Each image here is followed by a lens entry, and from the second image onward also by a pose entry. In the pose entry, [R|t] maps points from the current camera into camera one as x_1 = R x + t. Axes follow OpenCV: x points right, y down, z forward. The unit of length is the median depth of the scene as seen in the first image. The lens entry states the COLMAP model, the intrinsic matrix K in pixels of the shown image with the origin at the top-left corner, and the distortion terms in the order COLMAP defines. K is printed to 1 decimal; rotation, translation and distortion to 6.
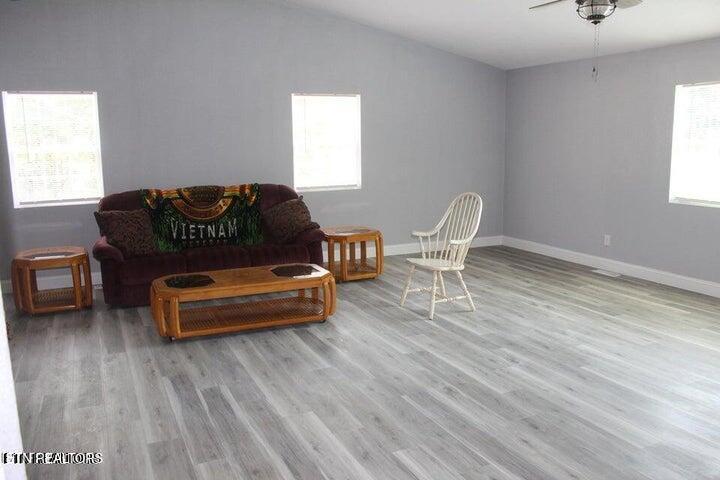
lens RADIAL K [[620.7, 0, 360.0], [0, 620.7, 240.0], [0, 0, 1]] dist [-0.162595, 0.176132]
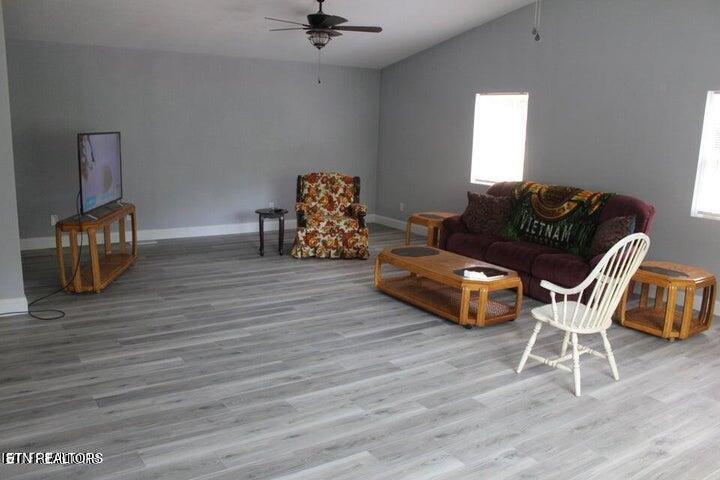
lens RADIAL K [[600.3, 0, 361.2], [0, 600.3, 252.6], [0, 0, 1]] dist [-0.155039, 0.119256]
pose [[0.161666, 0.225903, -0.960641, 0.817197], [-0.196122, 0.961384, 0.193073, -0.135001], [0.967161, 0.157190, 0.199728, 0.653269]]
